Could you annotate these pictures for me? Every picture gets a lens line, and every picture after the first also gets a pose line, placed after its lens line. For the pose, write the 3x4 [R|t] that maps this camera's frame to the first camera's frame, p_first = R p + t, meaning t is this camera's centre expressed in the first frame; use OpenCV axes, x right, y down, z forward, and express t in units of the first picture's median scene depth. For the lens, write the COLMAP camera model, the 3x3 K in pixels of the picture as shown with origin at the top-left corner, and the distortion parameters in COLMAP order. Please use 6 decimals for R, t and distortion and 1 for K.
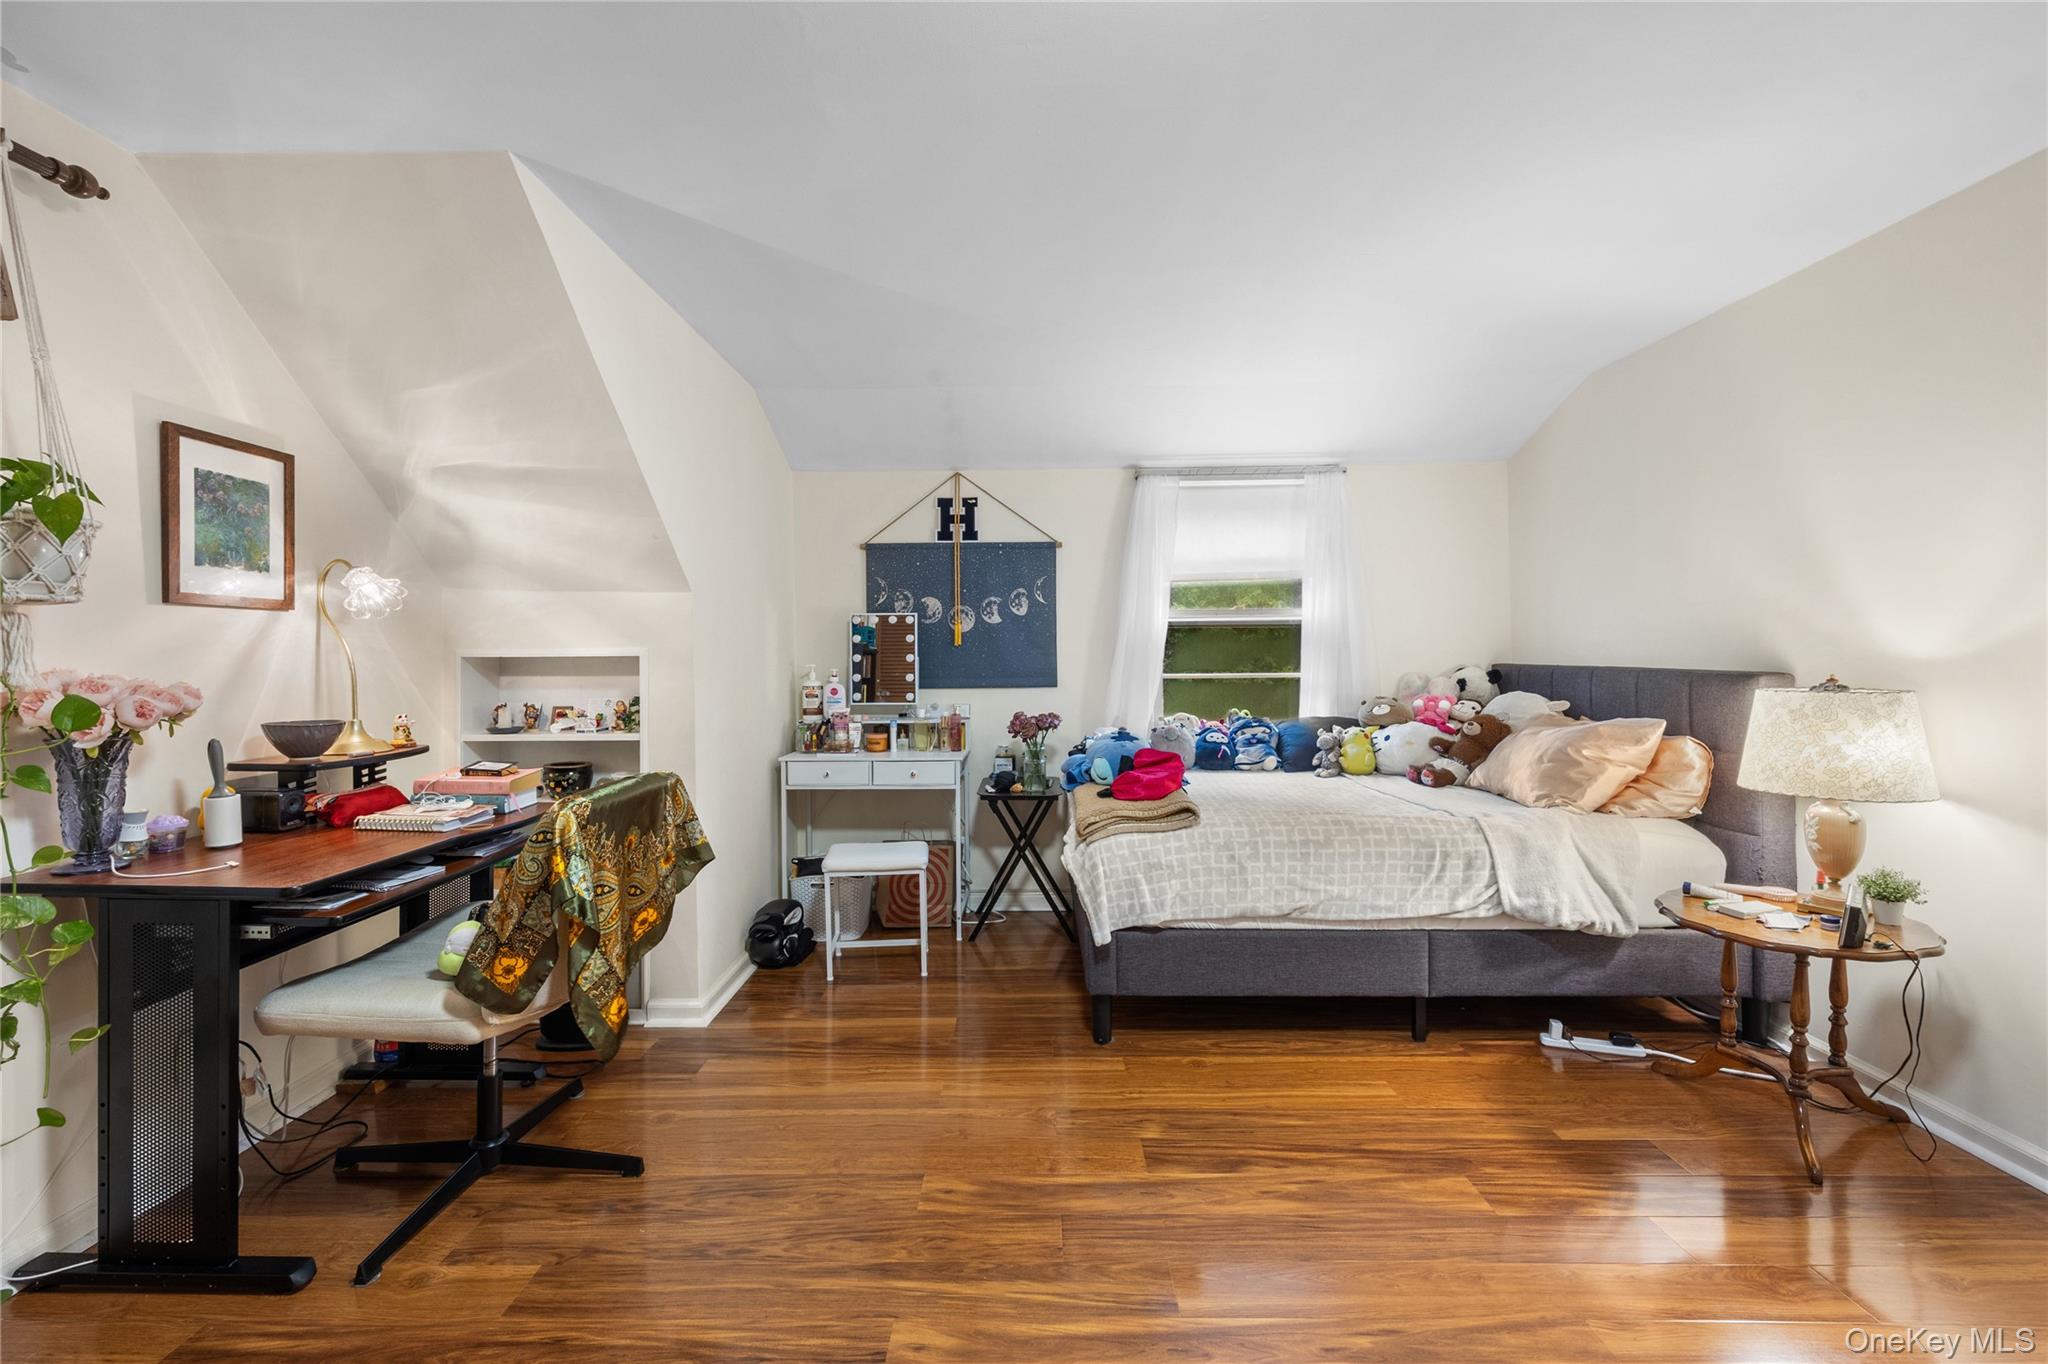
lens RADIAL K [[838.1, 0, 1018.9], [0, 838.1, 667.6], [0, 0, 1]] dist [0.006706, 0.000208]
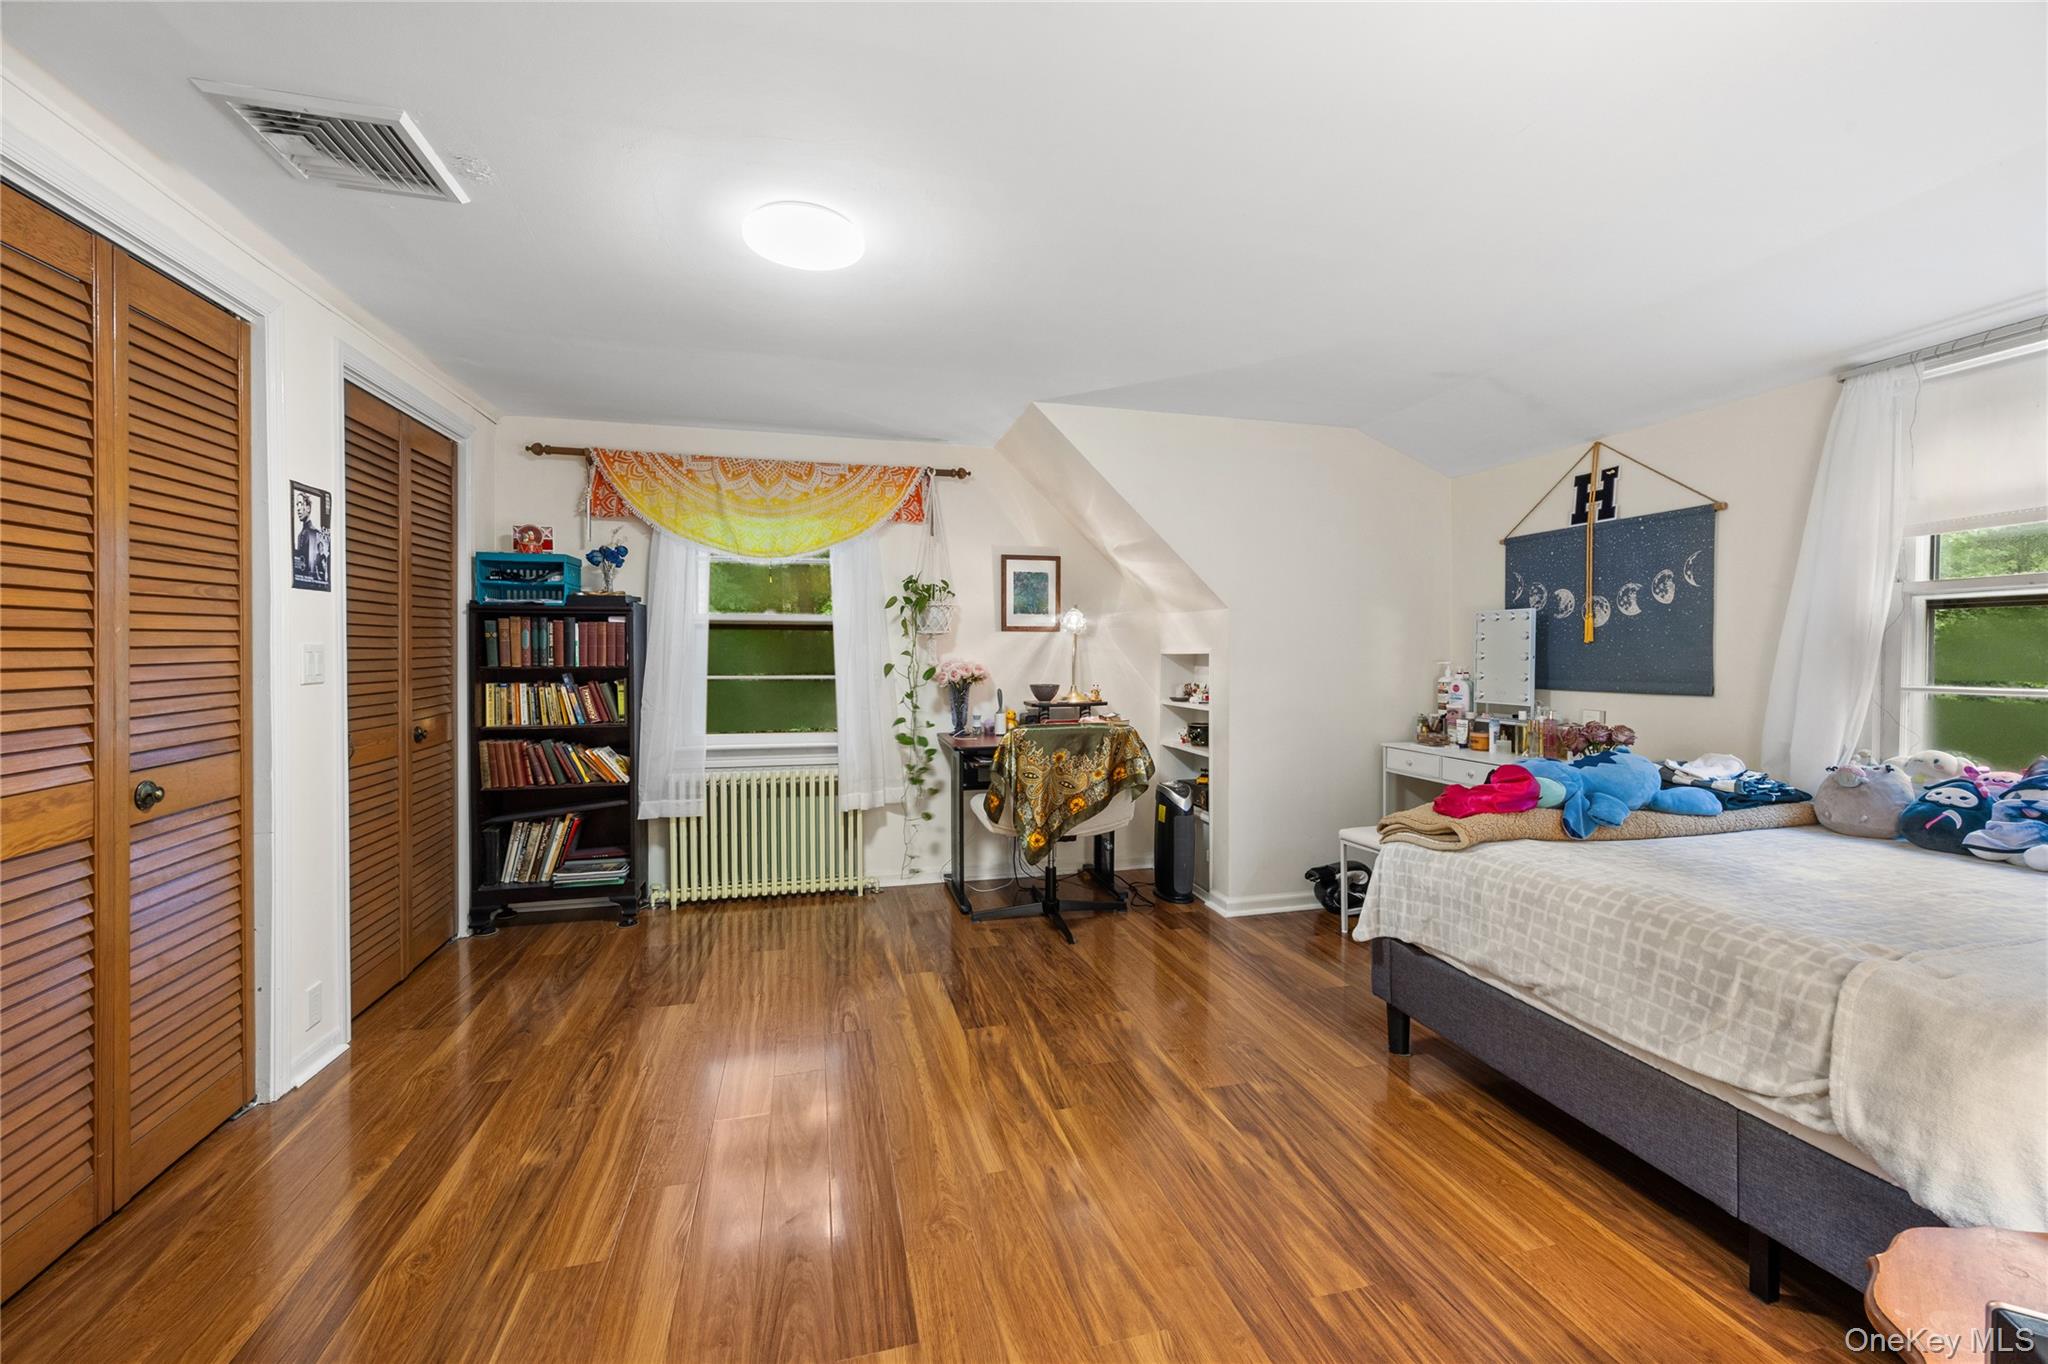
lens RADIAL K [[807.2, 0, 1040.6], [0, 807.2, 668.1], [0, 0, 1]] dist [0.001136, -0.000002]
pose [[0.284520, 0.022521, -0.958405, 0.899582], [-0.013304, 0.999721, 0.019542, -0.013564], [0.958578, 0.007190, 0.284740, 0.342826]]
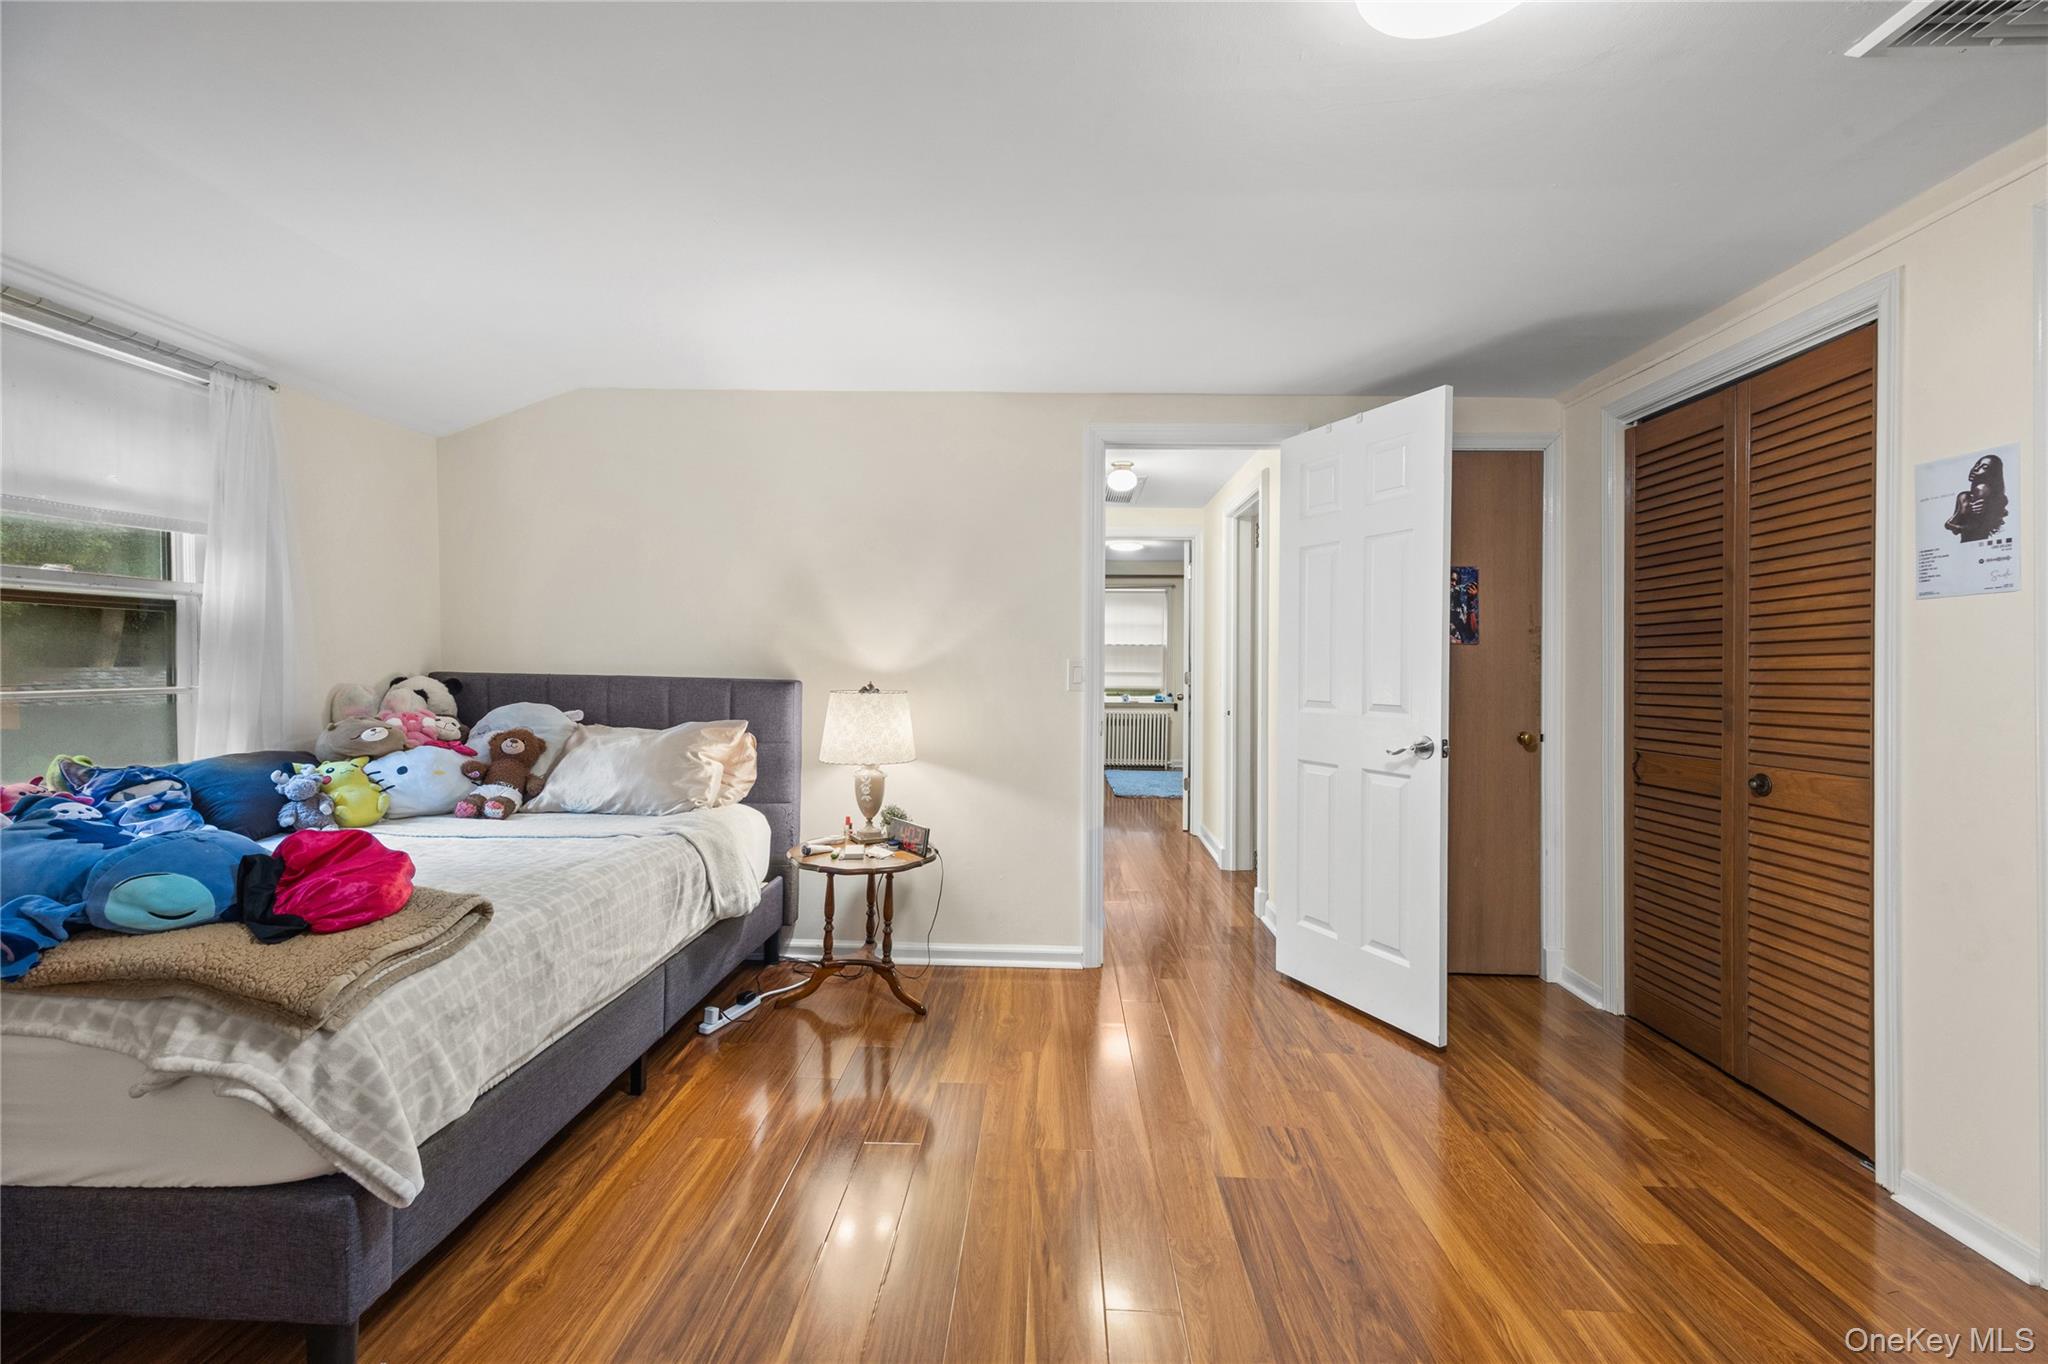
lens RADIAL K [[838.1, 0, 1018.9], [0, 838.1, 667.6], [0, 0, 1]] dist [0.006706, 0.000208]
pose [[0.030965, 0.003570, 0.999514, -0.423874], [-0.000091, 0.999994, -0.003569, -0.009088], [-0.999520, 0.000020, 0.030965, 0.581089]]
